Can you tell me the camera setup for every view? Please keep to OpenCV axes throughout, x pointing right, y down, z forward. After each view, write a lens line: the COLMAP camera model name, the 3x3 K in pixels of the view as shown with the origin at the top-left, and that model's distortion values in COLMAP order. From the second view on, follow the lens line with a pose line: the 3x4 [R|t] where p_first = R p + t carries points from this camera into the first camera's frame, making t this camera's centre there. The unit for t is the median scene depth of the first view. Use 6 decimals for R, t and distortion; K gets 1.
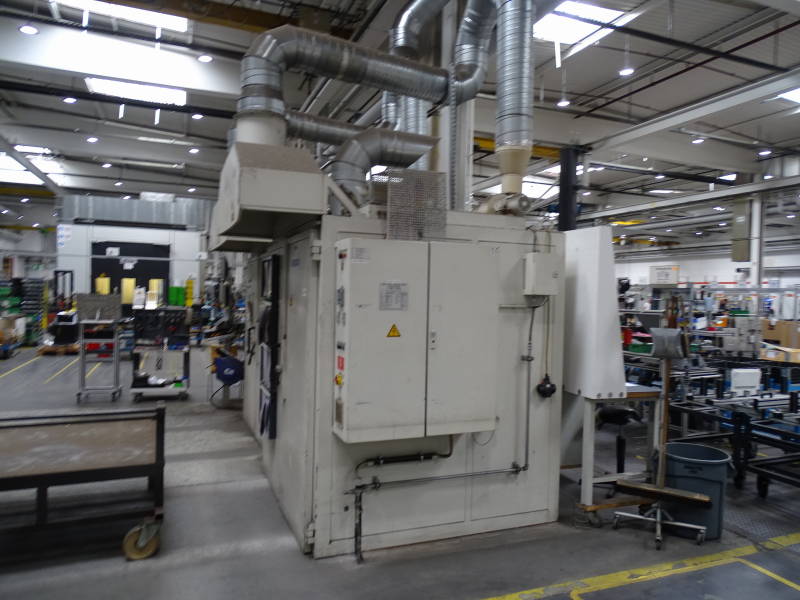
lens RADIAL K [[562.7, 0, 401.1], [0, 562.7, 300.3], [0, 0, 1]] dist [-0.004706, -0.001244]
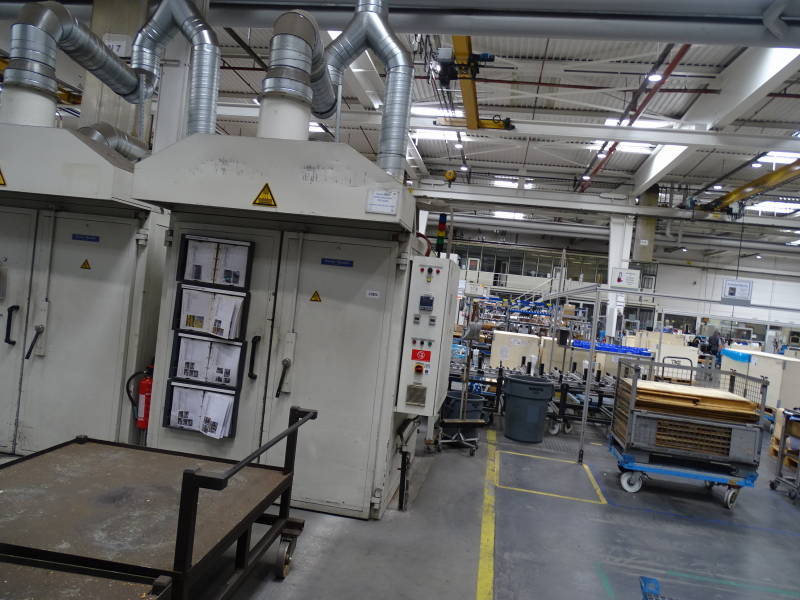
lens RADIAL K [[562.7, 0, 401.7], [0, 562.7, 301.2], [0, 0, 1]] dist [-0.004706, -0.001244]
pose [[0.523534, 0.023756, 0.851673, -1.136023], [-0.092137, 0.995328, 0.028875, -0.038077], [-0.847008, -0.093588, 0.523277, 0.378047]]
